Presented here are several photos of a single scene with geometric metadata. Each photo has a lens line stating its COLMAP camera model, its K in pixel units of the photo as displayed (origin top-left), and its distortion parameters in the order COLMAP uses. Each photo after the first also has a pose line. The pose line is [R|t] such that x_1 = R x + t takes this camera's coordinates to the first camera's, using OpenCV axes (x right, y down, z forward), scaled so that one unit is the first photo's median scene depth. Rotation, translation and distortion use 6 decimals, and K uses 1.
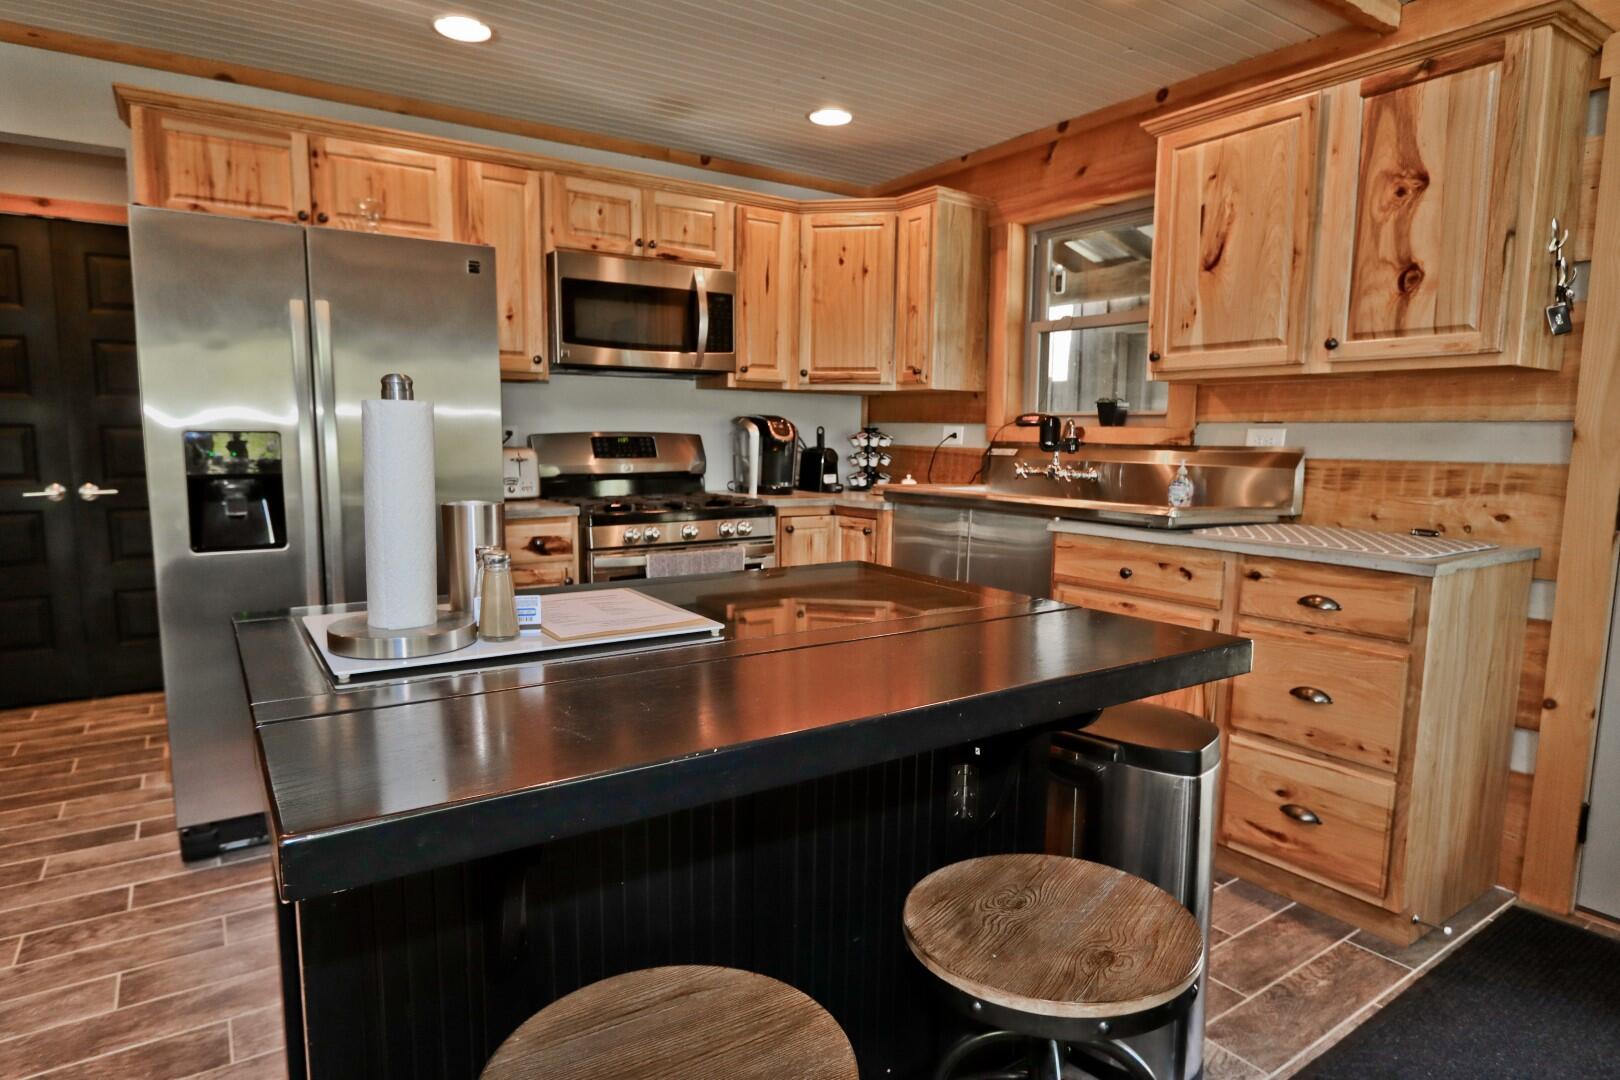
lens RADIAL K [[916.8, 0, 810.0], [0, 916.8, 540.0], [0, 0, 1]] dist [-0.007097, -0.000458]
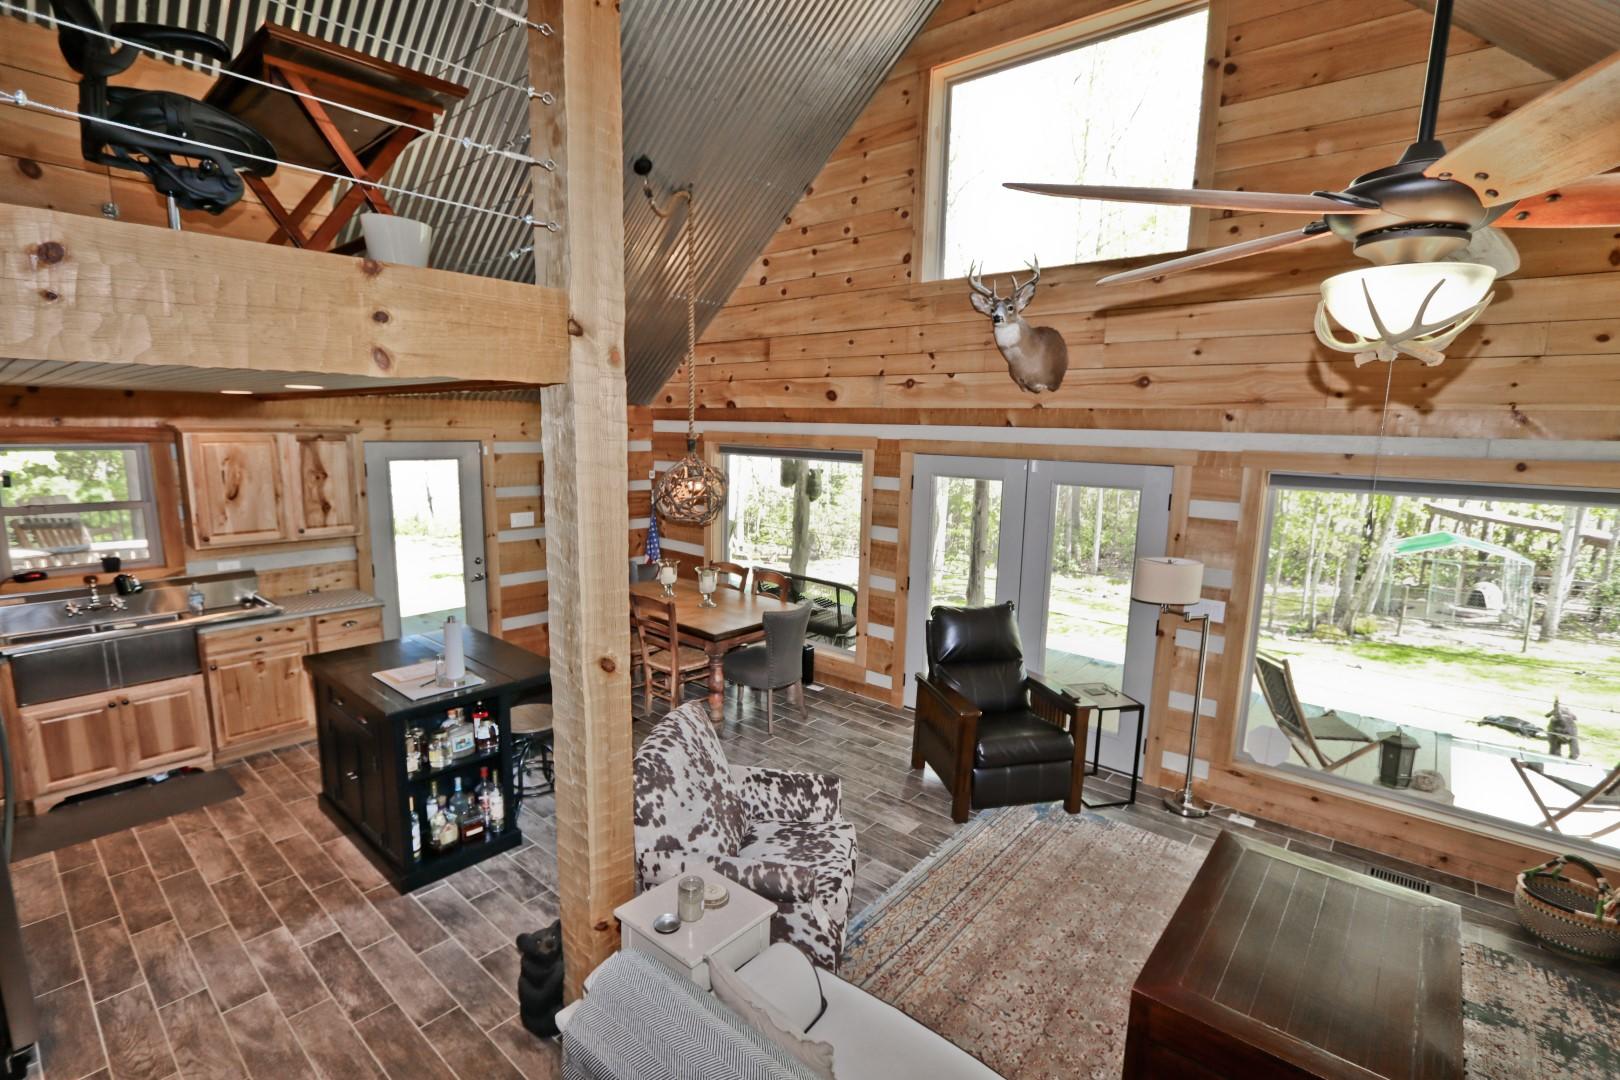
lens RADIAL K [[744.4, 0, 807.2], [0, 744.4, 543.9], [0, 0, 1]] dist [-0.021687, 0.003878]
pose [[-0.263611, -0.171816, 0.949204, -1.418347], [0.091548, 0.975112, 0.201930, -0.365182], [-0.960275, 0.140129, -0.241321, 0.090604]]
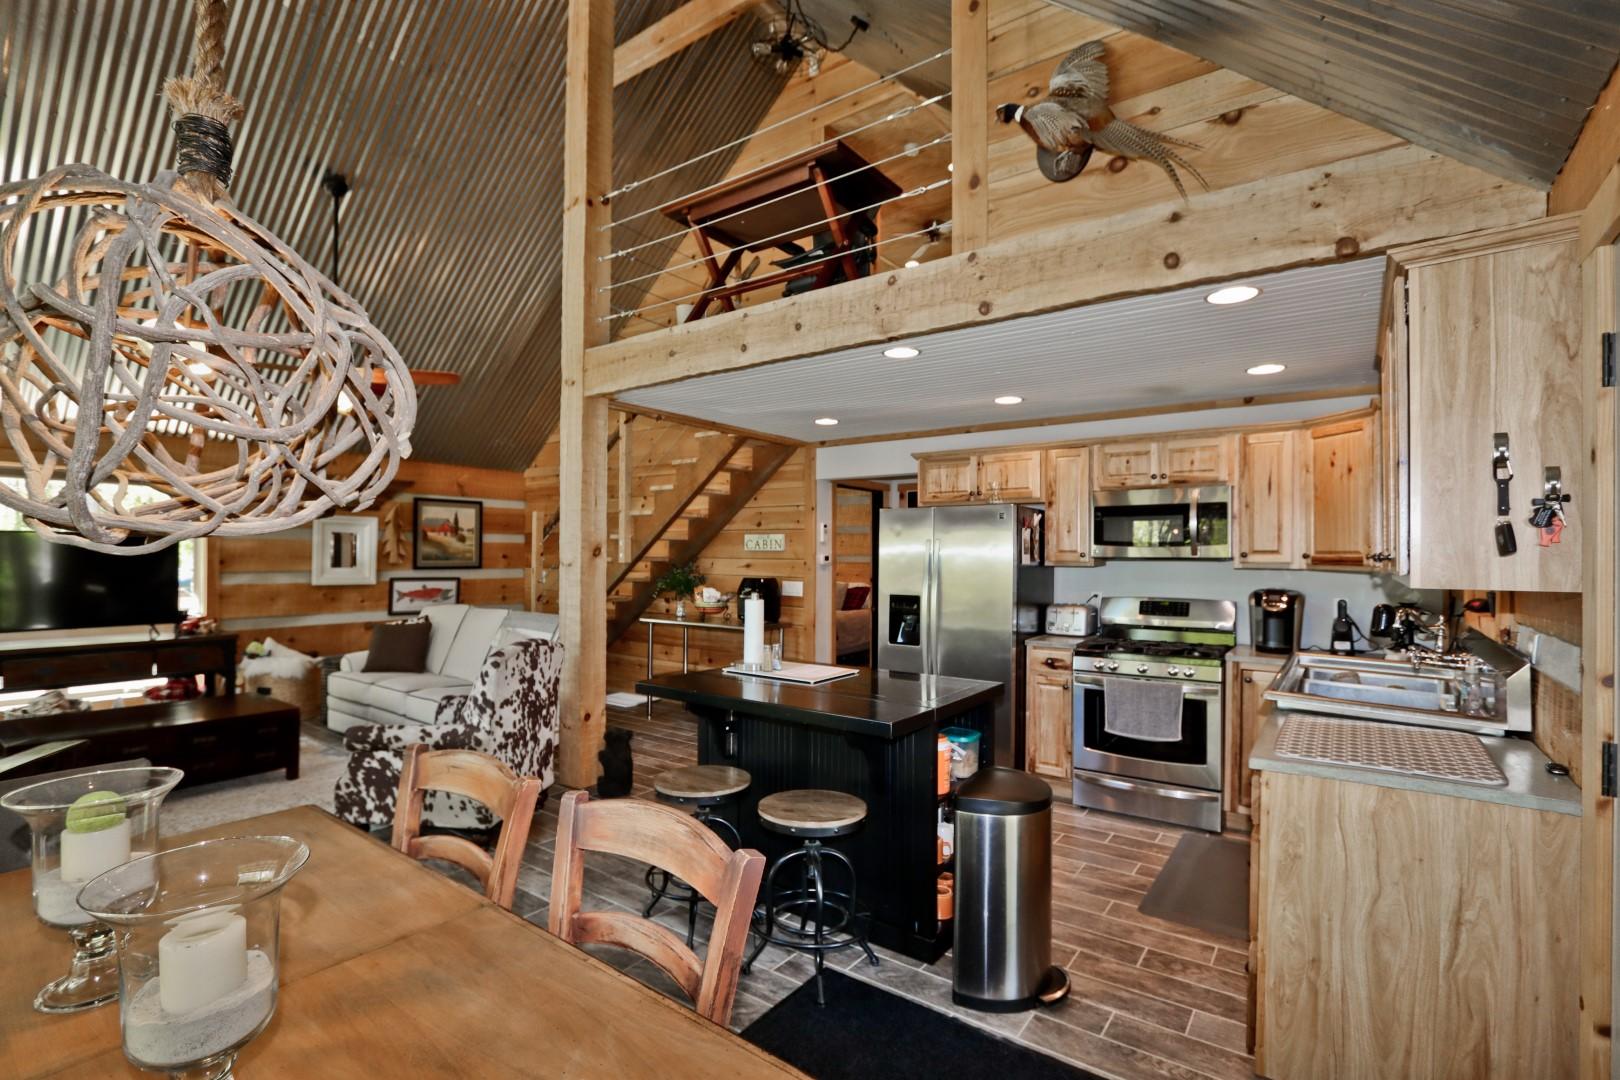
lens RADIAL K [[744.4, 0, 807.2], [0, 744.4, 543.9], [0, 0, 1]] dist [-0.021687, 0.003878]
pose [[0.332570, -0.020723, -0.942851, 0.892354], [-0.116436, 0.991207, -0.062856, -0.076363], [0.935863, 0.130686, 0.327232, 0.073964]]
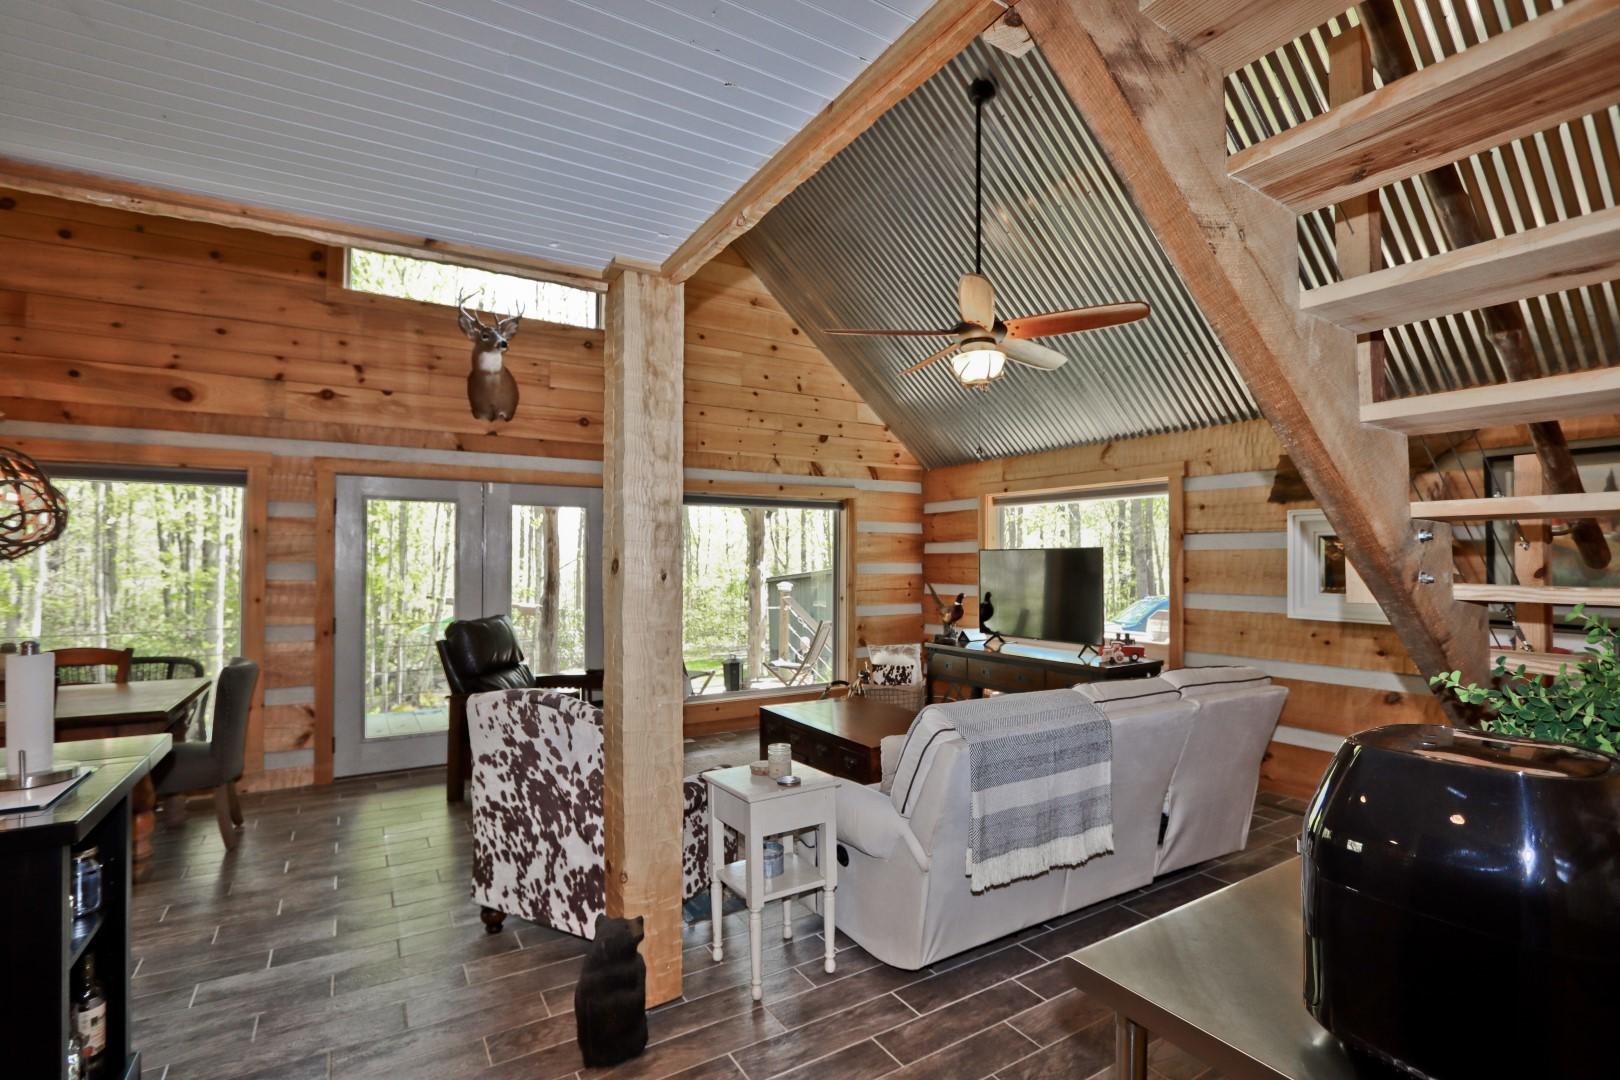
lens RADIAL K [[744.4, 0, 807.2], [0, 744.4, 543.9], [0, 0, 1]] dist [-0.021687, 0.003878]
pose [[-0.998890, -0.011449, 0.045693, -0.802185], [-0.007093, 0.995512, 0.094371, -0.196917], [-0.046568, 0.093942, -0.994488, 0.904468]]
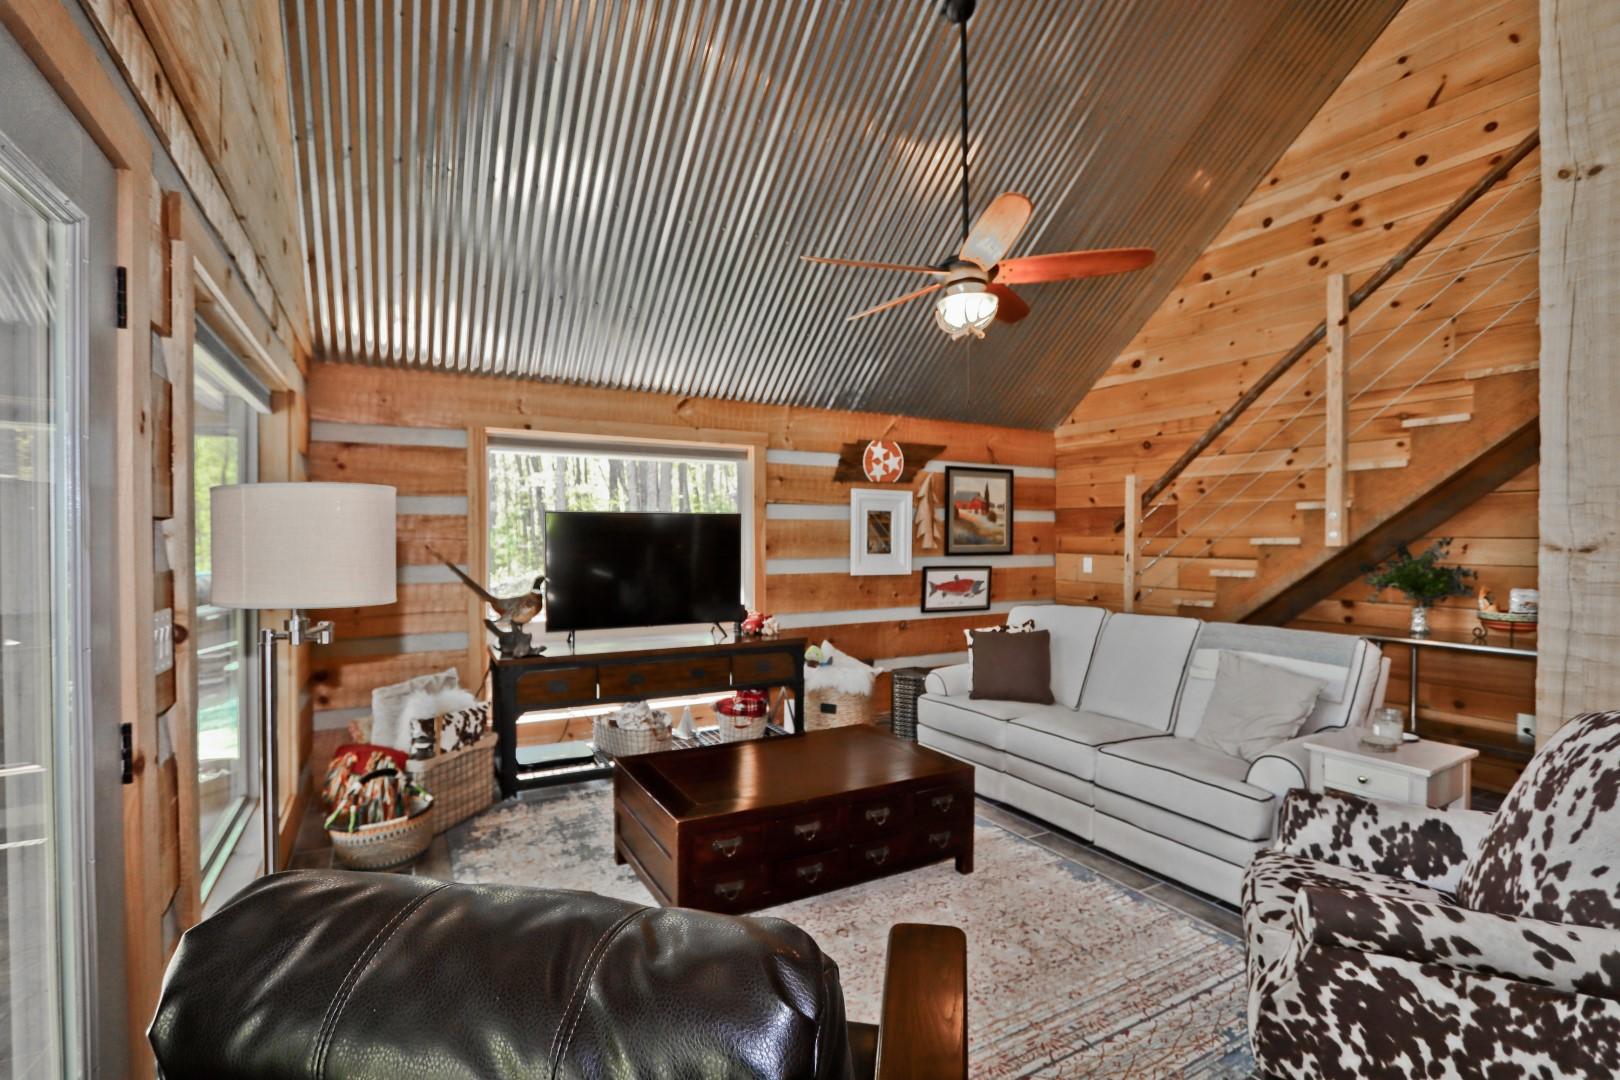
lens RADIAL K [[744.4, 0, 807.2], [0, 744.4, 543.9], [0, 0, 1]] dist [-0.021687, 0.003878]
pose [[-0.089071, -0.001869, -0.996024, 0.150290], [-0.118696, 0.992892, 0.008752, -0.000419], [0.988928, 0.119003, -0.088659, -0.522871]]
